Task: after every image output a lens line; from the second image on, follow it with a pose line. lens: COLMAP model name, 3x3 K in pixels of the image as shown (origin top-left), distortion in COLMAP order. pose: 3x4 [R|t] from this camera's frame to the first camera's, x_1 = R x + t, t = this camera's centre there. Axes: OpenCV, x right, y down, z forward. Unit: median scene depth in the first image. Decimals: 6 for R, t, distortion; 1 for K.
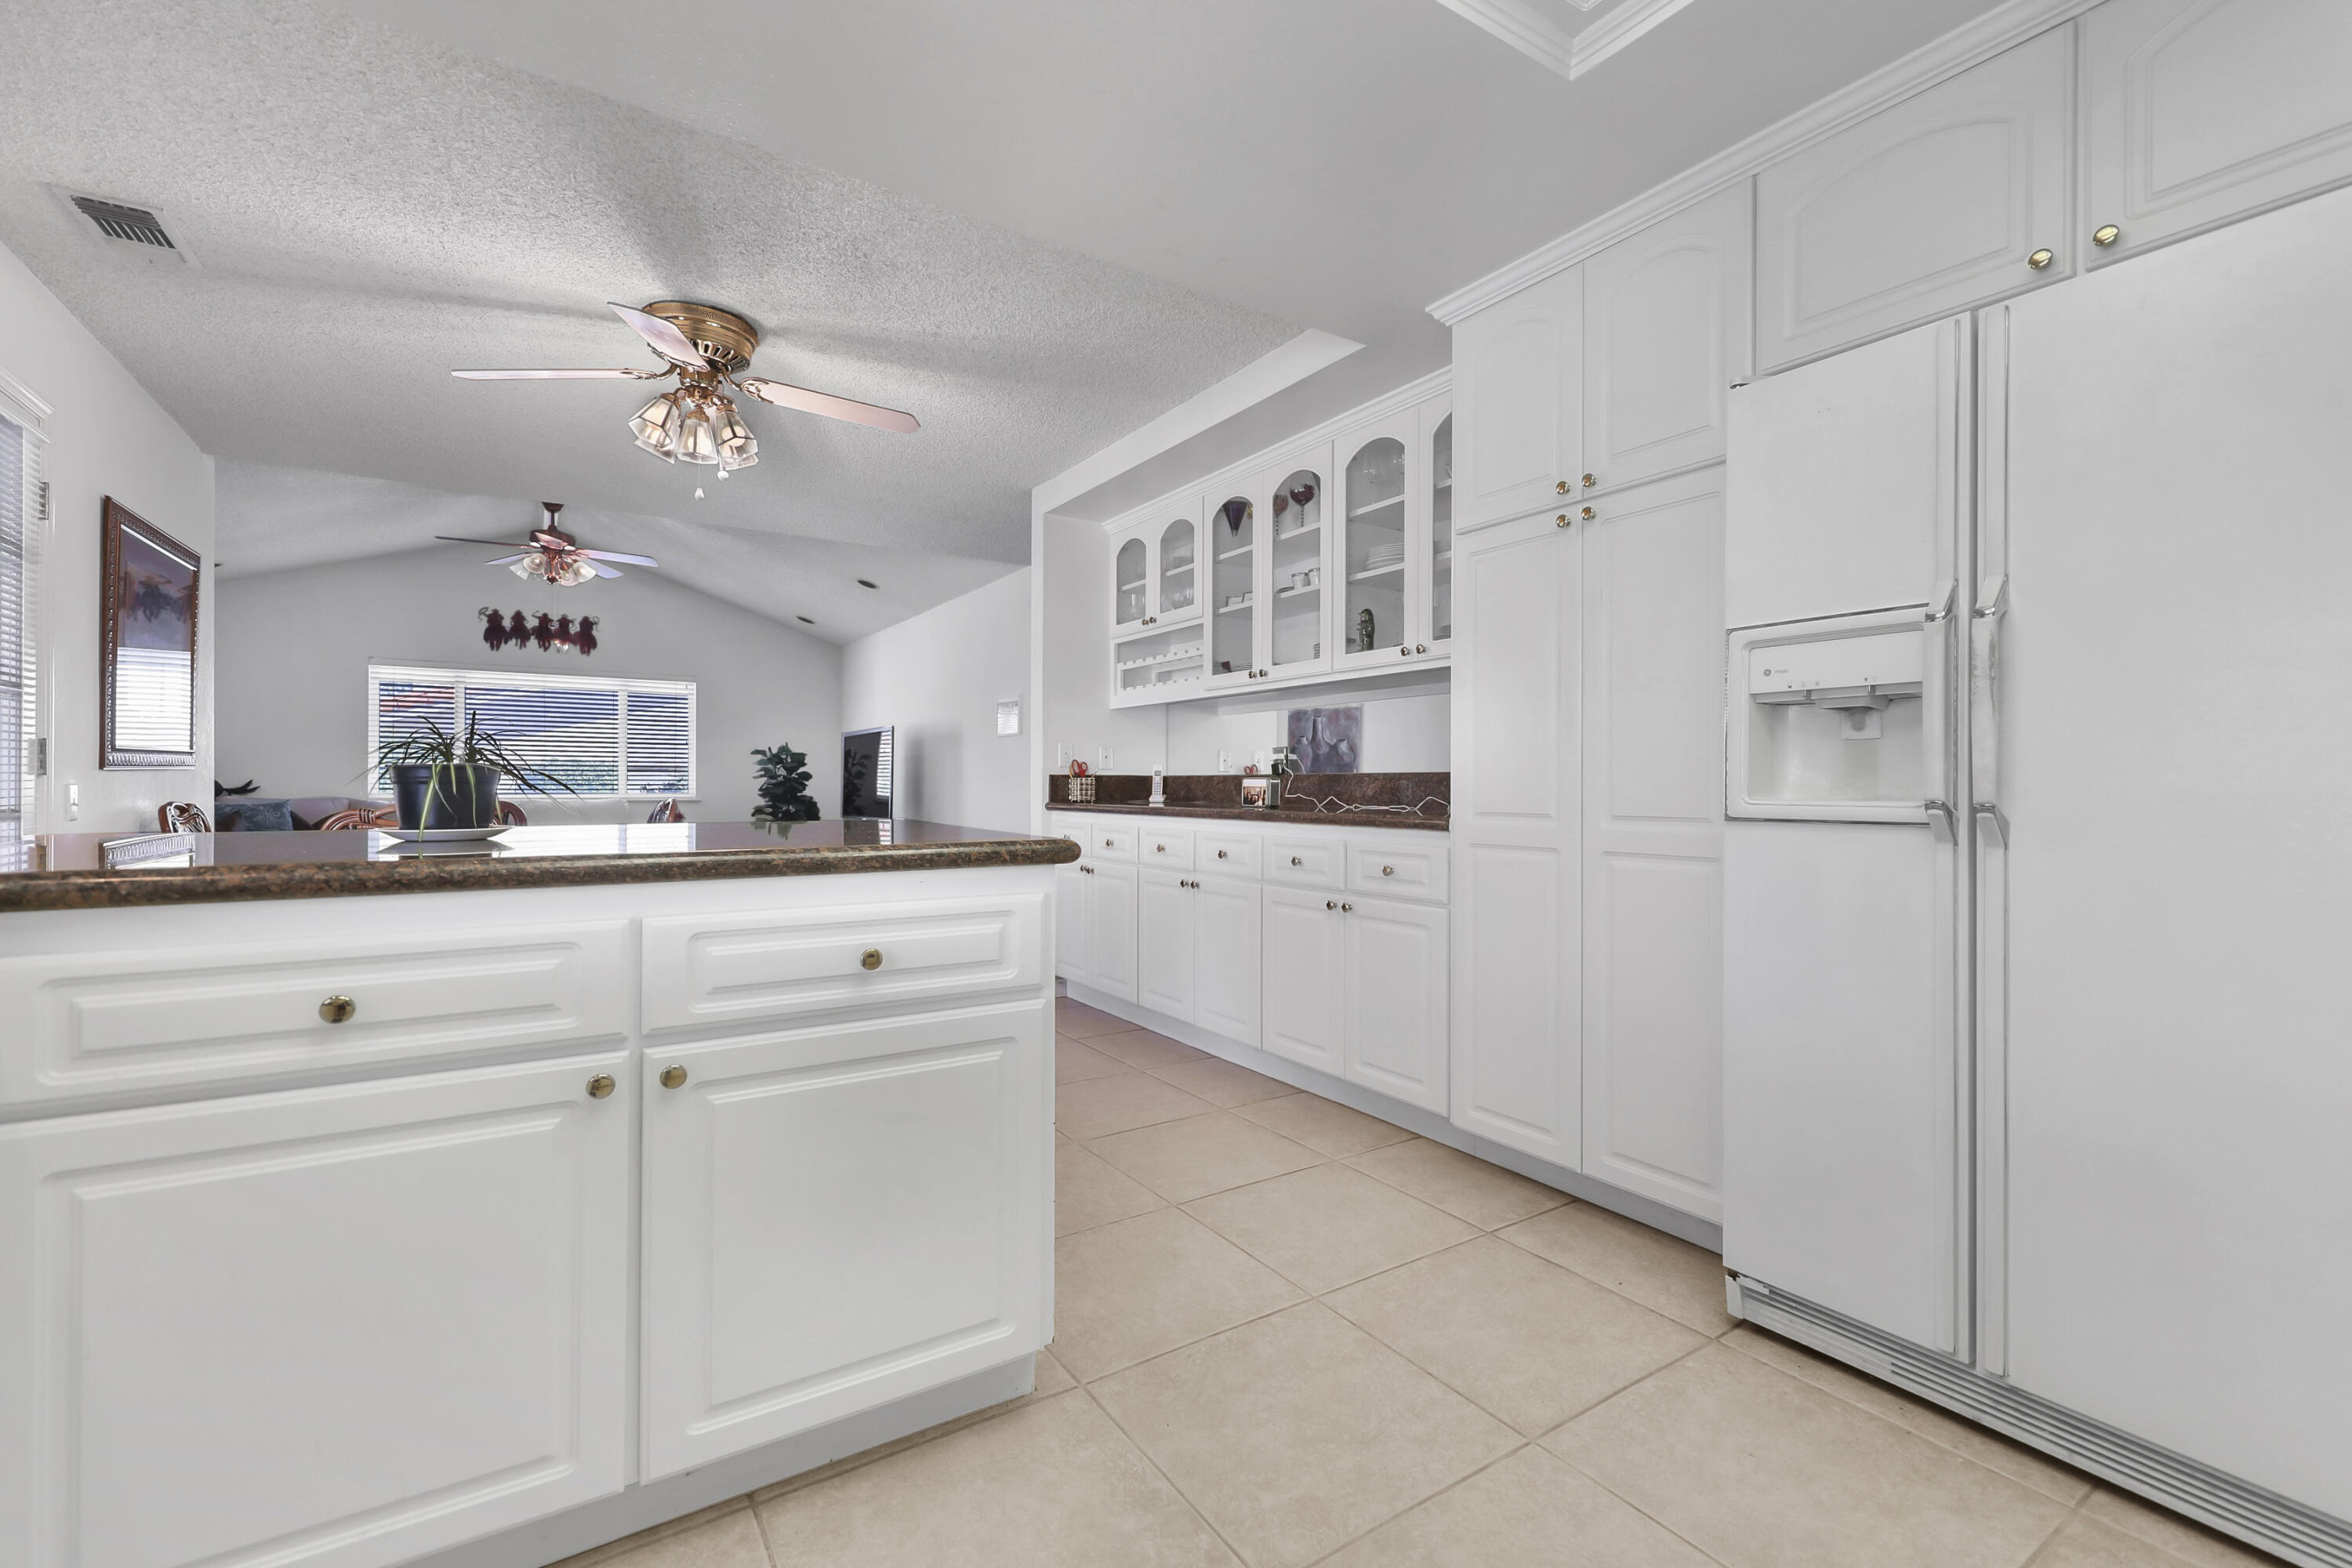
lens RADIAL K [[1002.7, 0, 1191.1], [0, 1002.7, 782.9], [0, 0, 1]] dist [0.019178, 0.000110]
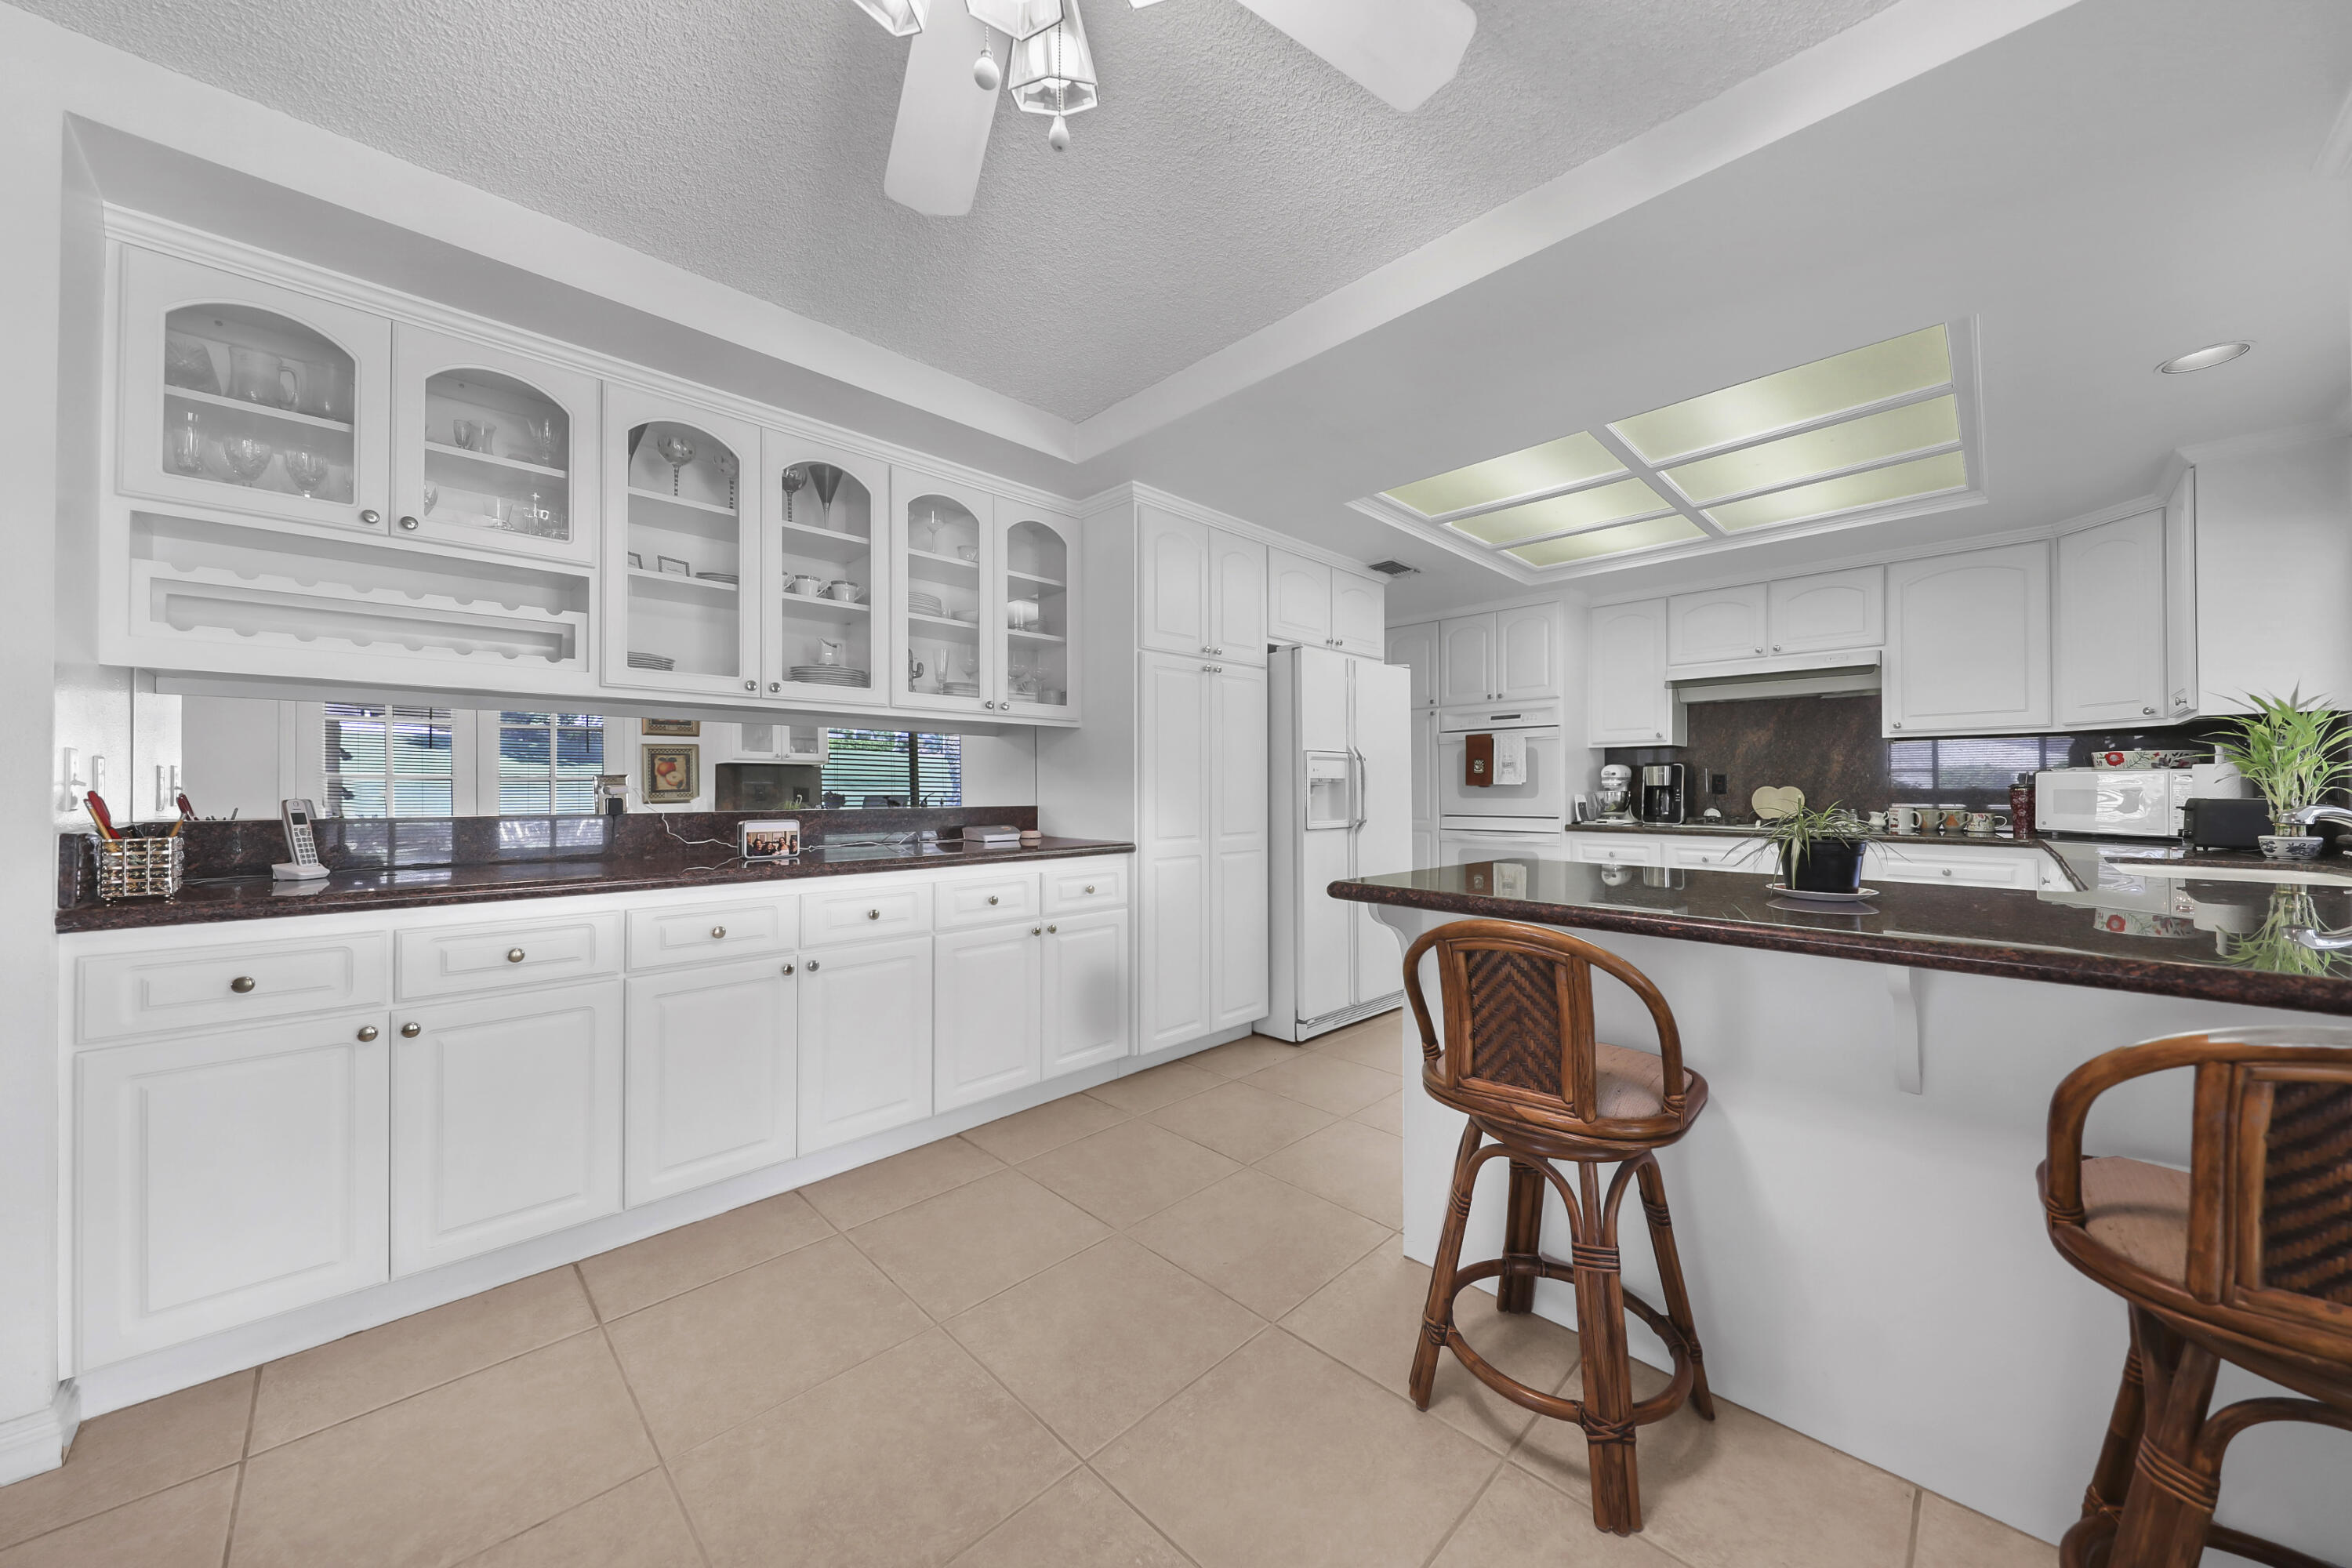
lens RADIAL K [[831.1, 0, 1182.5], [0, 831.1, 785.4], [0, 0, 1]] dist [-0.001452, -0.000075]
pose [[-0.210424, 0.011233, 0.977546, -0.728153], [0.004357, 0.999935, -0.010552, -0.027354], [-0.977601, 0.002039, -0.210459, 0.941060]]
